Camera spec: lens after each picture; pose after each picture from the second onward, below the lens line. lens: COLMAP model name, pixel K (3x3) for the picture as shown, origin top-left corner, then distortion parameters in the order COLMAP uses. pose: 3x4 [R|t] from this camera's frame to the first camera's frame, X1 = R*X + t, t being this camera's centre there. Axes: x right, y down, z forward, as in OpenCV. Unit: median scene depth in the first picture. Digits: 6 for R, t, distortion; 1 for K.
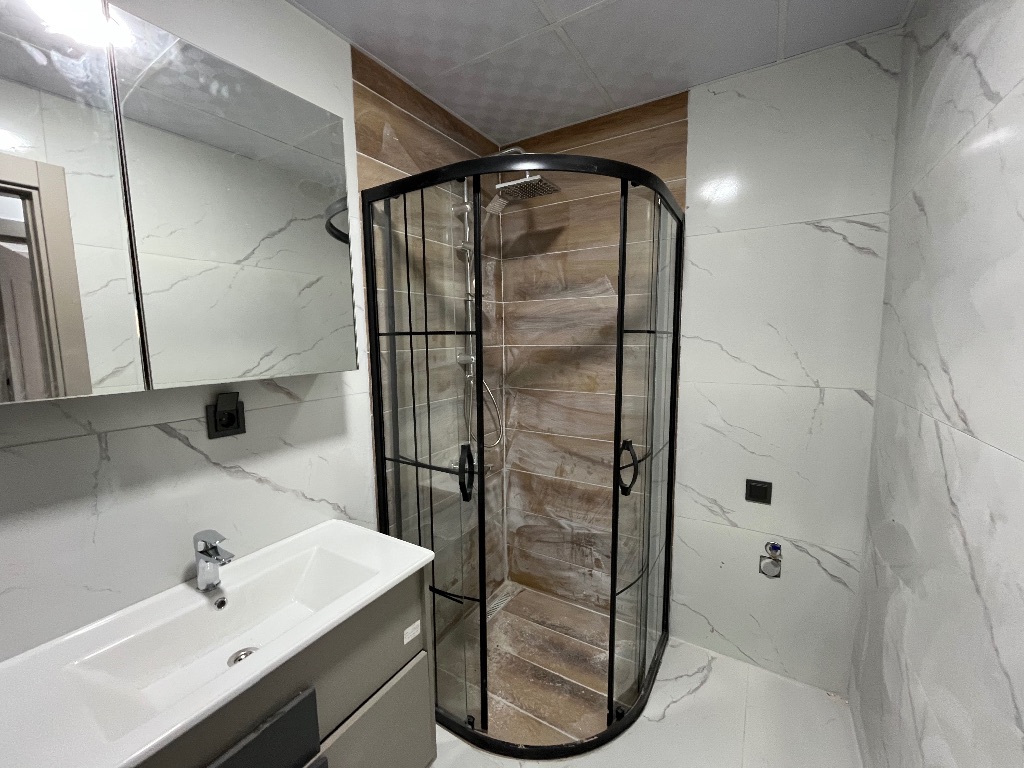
lens RADIAL K [[411.2, 0, 508.3], [0, 411.2, 384.3], [0, 0, 1]] dist [-0.001438, -0.000252]
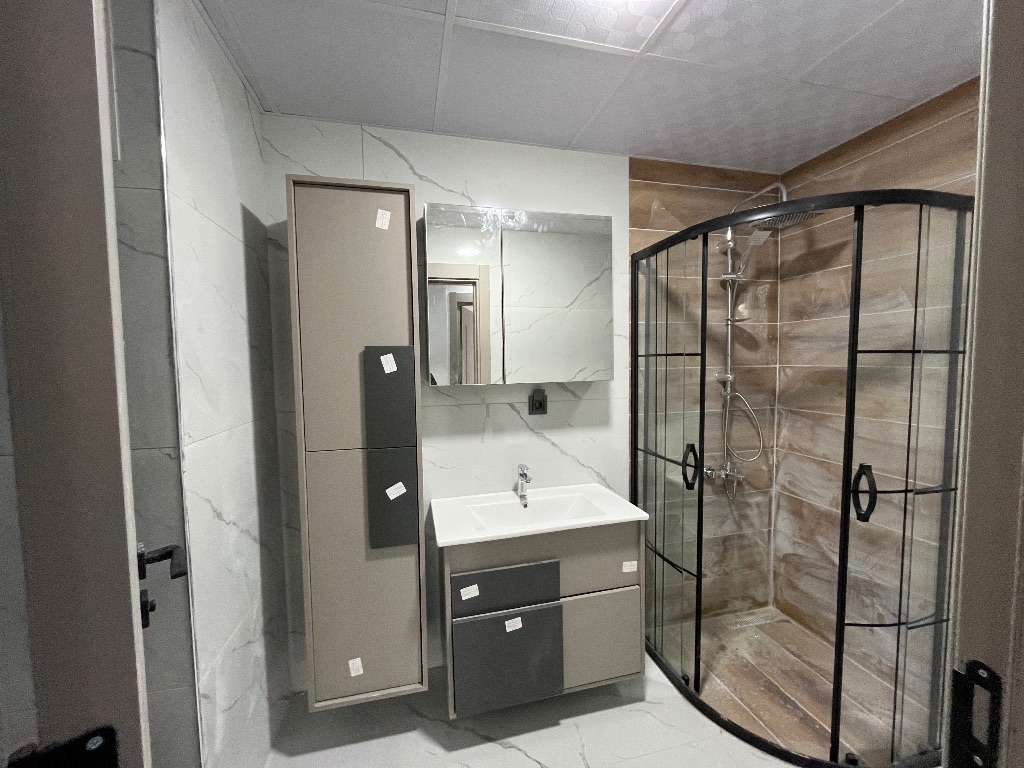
lens RADIAL K [[411.2, 0, 507.3], [0, 411.2, 382.4], [0, 0, 1]] dist [-0.001438, -0.000252]
pose [[0.716210, 0.041209, -0.696668, 0.311049], [-0.076391, 0.996886, -0.019566, 0.024640], [0.693692, 0.067233, 0.717127, -0.253051]]
